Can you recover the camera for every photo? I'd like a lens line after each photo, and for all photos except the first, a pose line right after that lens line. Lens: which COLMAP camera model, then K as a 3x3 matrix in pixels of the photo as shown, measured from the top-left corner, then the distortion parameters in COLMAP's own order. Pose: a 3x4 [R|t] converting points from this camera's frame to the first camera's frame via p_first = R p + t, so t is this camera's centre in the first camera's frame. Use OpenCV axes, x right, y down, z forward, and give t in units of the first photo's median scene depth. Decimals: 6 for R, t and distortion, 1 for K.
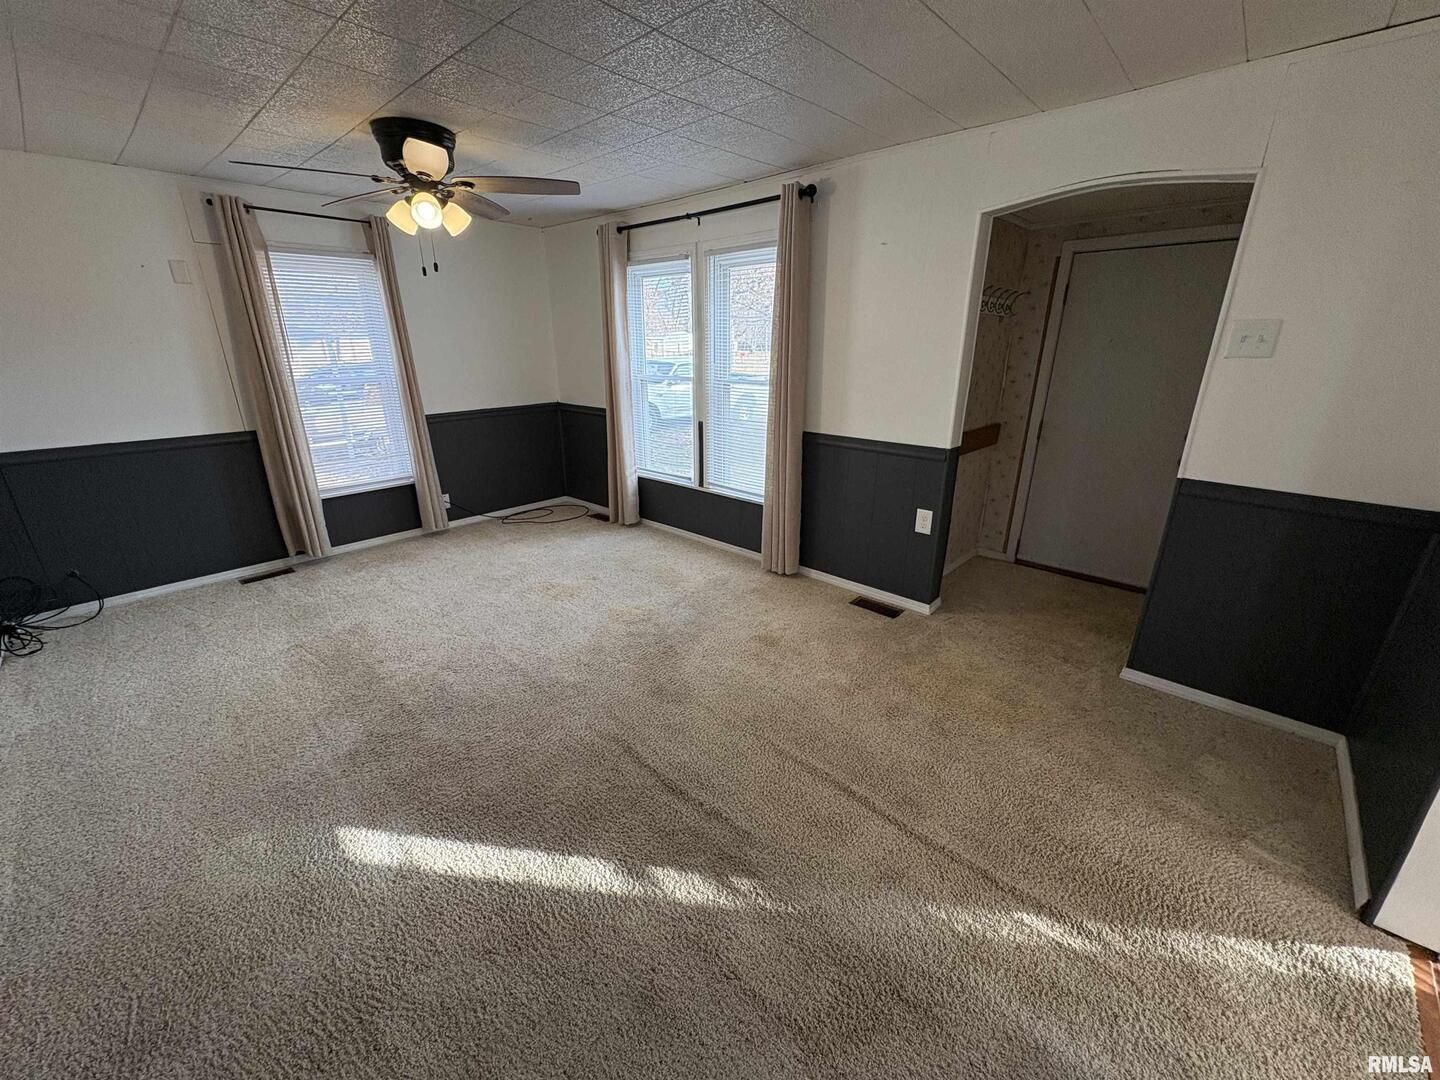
lens RADIAL K [[578.4, 0, 718.9], [0, 578.4, 541.2], [0, 0, 1]] dist [0.001873, -0.000696]
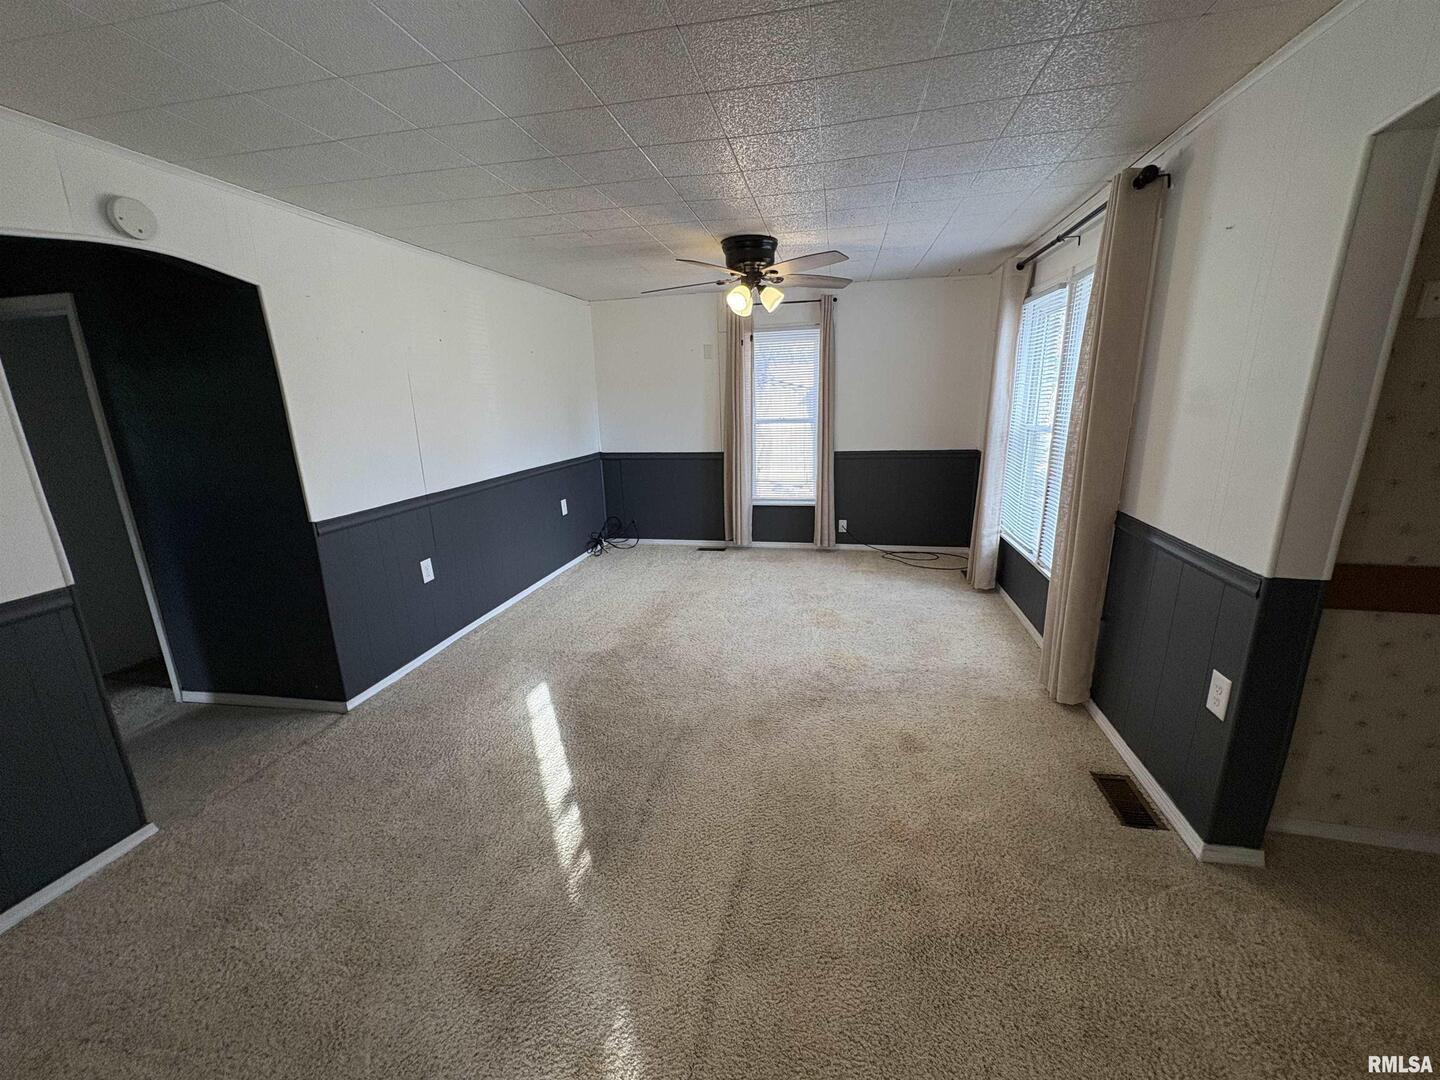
lens RADIAL K [[578.4, 0, 716.8], [0, 578.4, 538.6], [0, 0, 1]] dist [0.001873, -0.000696]
pose [[0.503630, 0.200149, -0.840415, 0.448386], [-0.260952, 0.962598, 0.072868, -0.075785], [0.823566, 0.182609, 0.537023, 0.213839]]
